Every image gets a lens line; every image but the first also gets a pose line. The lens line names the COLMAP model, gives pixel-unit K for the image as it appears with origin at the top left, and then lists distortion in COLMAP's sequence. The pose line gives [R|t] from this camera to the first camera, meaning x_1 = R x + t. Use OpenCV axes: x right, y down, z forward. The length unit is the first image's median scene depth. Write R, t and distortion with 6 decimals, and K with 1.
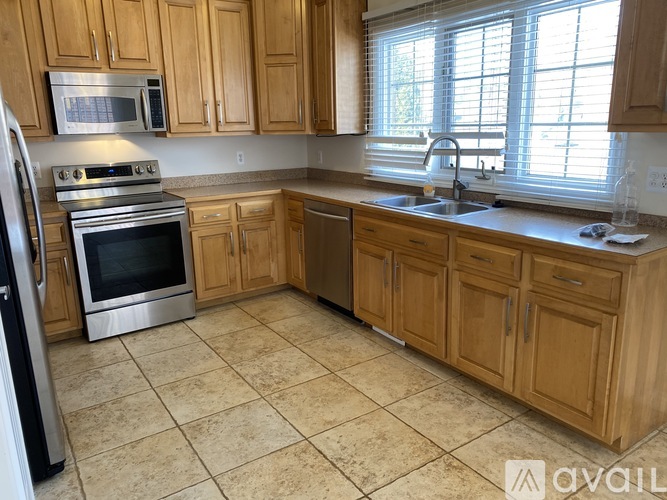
lens RADIAL K [[512.0, 0, 333.5], [0, 512.0, 250.0], [0, 0, 1]] dist [0.111640, -0.241718]
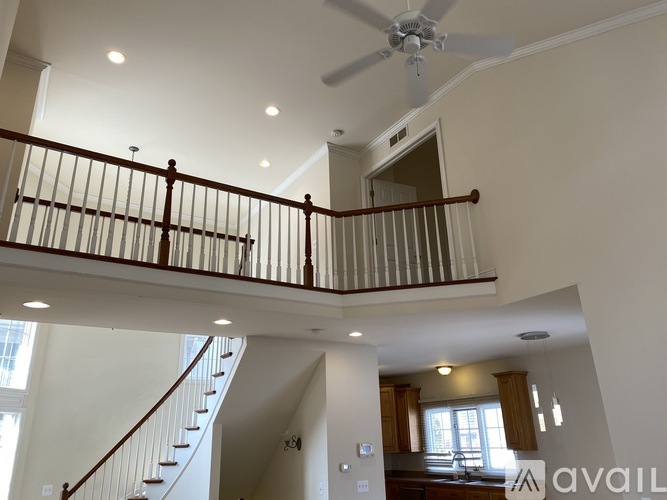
lens RADIAL K [[512.0, 0, 333.5], [0, 512.0, 250.0], [0, 0, 1]] dist [0.111640, -0.241718]
pose [[0.999734, -0.014644, -0.017811, -0.326703], [0.002097, 0.827002, -0.562195, 0.373534], [0.022962, 0.562008, 0.826813, -1.619992]]
